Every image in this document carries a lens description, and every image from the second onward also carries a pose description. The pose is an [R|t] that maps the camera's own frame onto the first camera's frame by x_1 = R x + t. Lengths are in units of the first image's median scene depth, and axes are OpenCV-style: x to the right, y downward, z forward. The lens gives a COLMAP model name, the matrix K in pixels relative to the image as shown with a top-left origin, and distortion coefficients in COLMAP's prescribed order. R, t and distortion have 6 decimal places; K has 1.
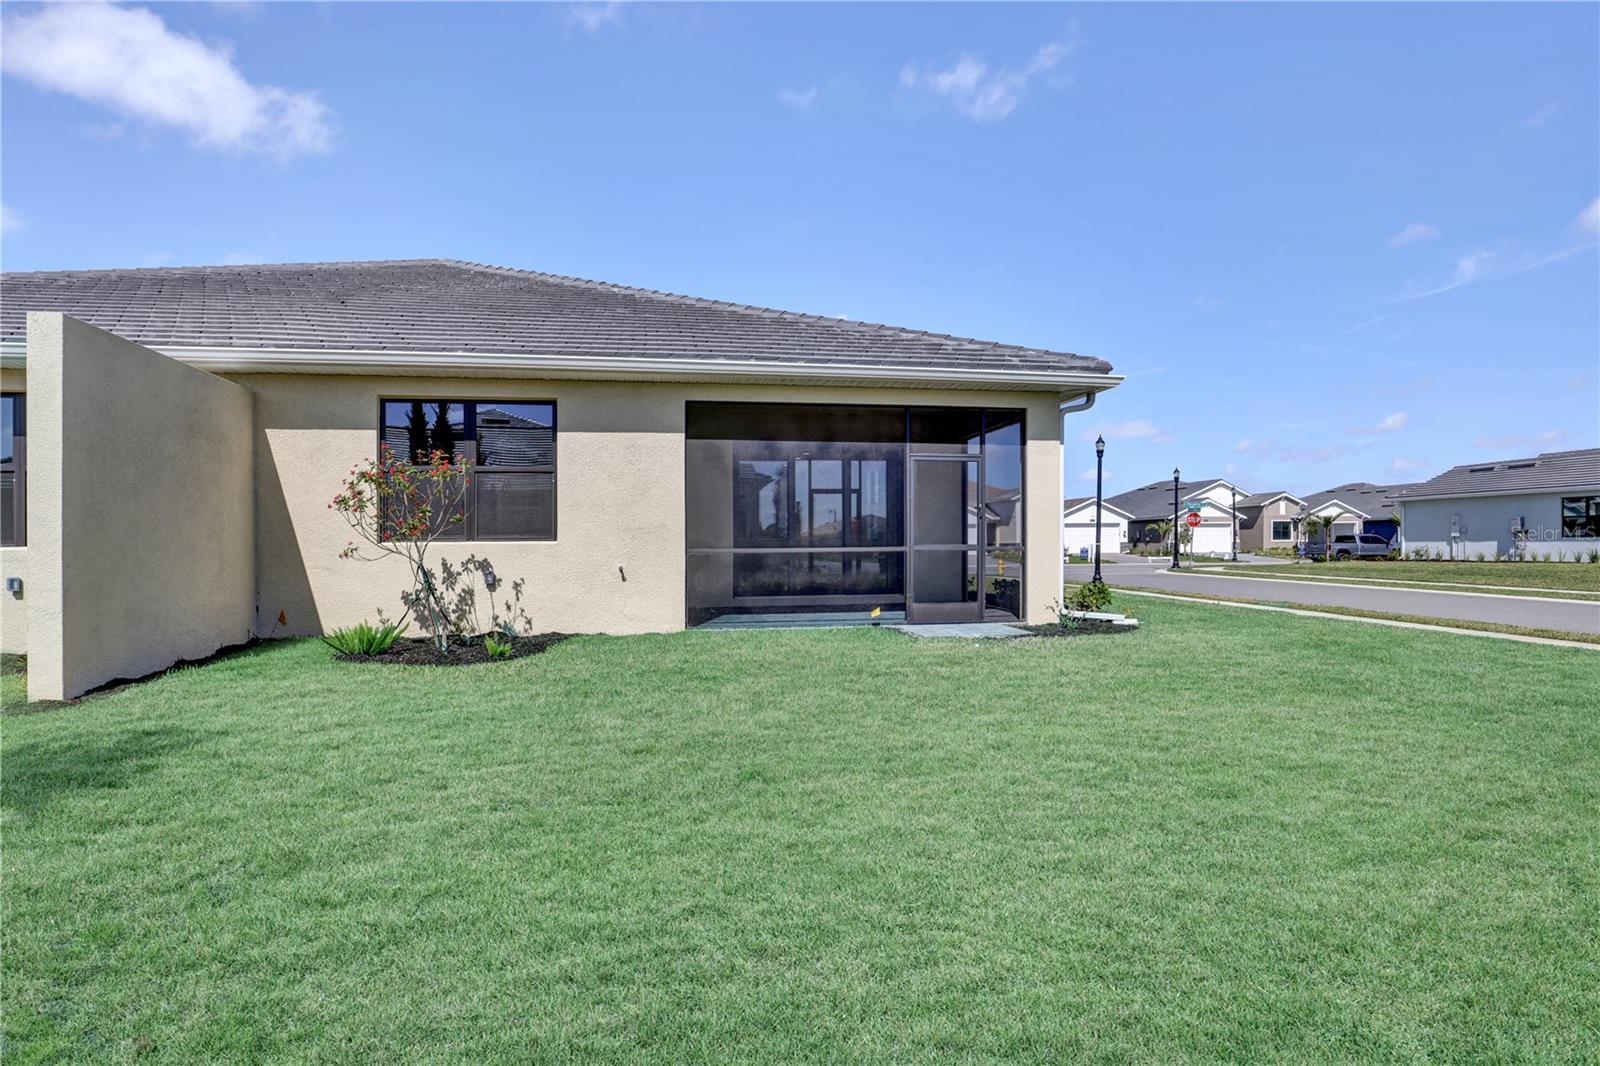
lens RADIAL K [[859.7, 0, 783.0], [0, 859.7, 544.6], [0, 0, 1]] dist [0.003564, 0.001591]
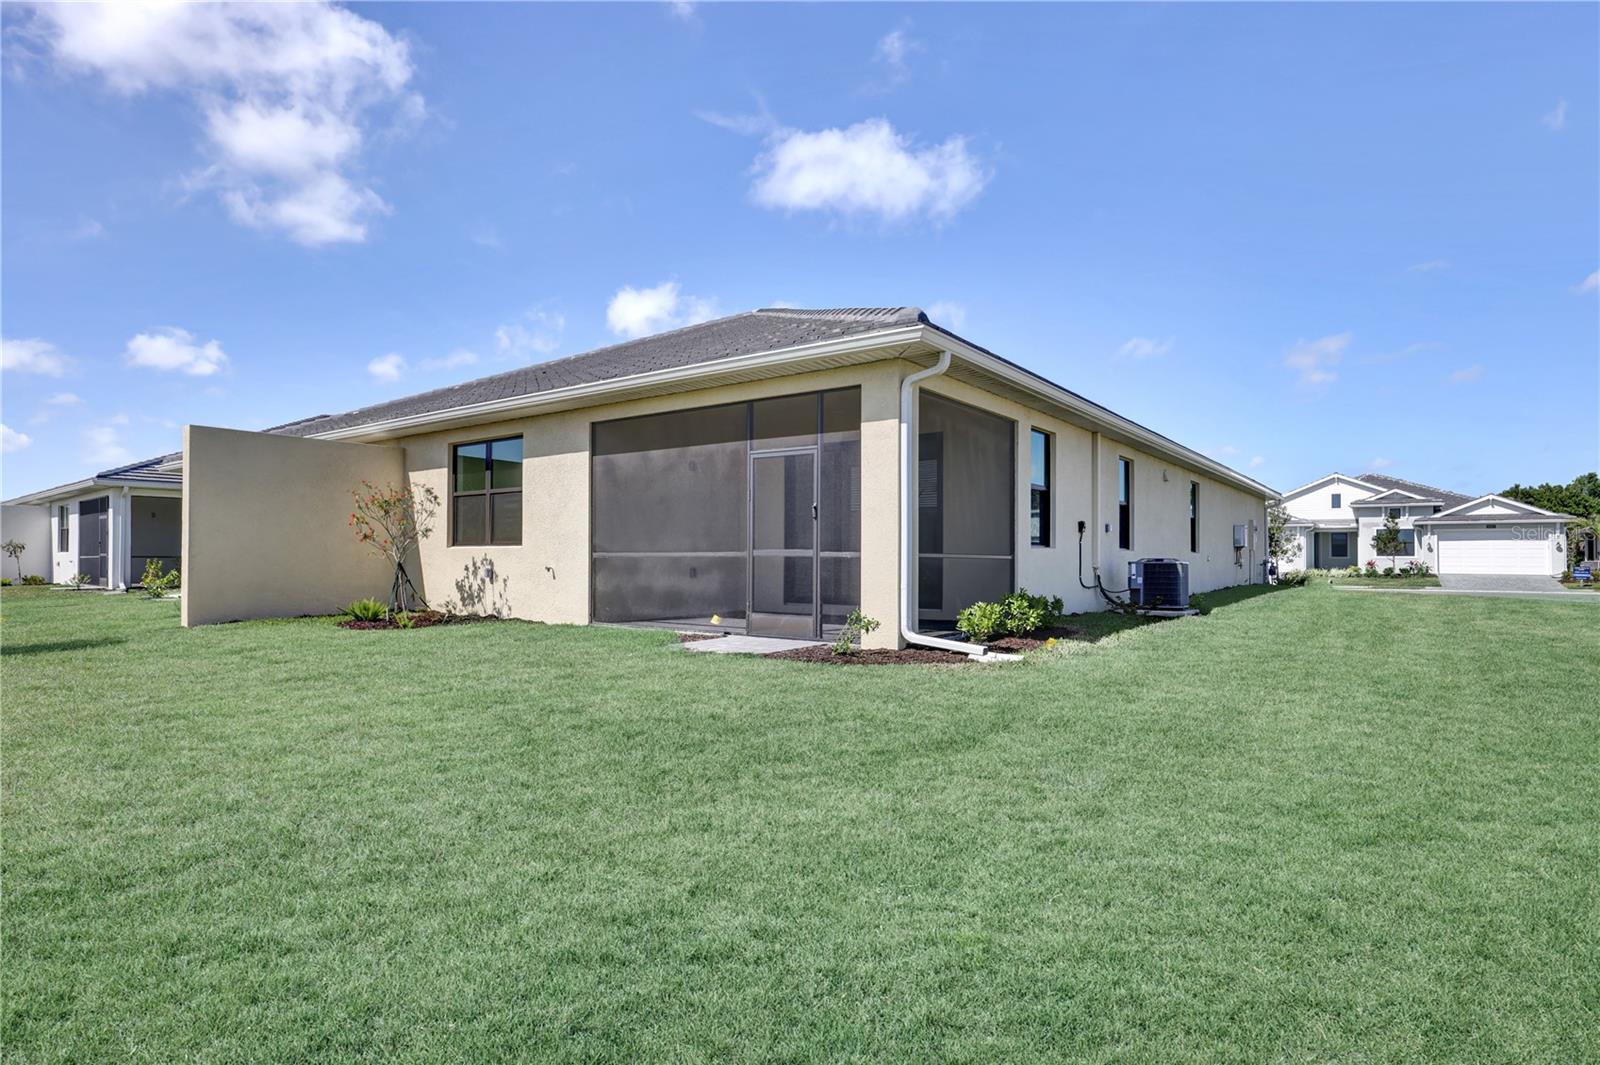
lens RADIAL K [[859.7, 0, 783.0], [0, 859.7, 544.1], [0, 0, 1]] dist [0.003564, 0.001591]
pose [[0.677009, 0.000052, -0.735975, 0.899130], [-0.000614, 1.000000, -0.000495, -0.005628], [0.735975, 0.000787, 0.677009, 0.420637]]
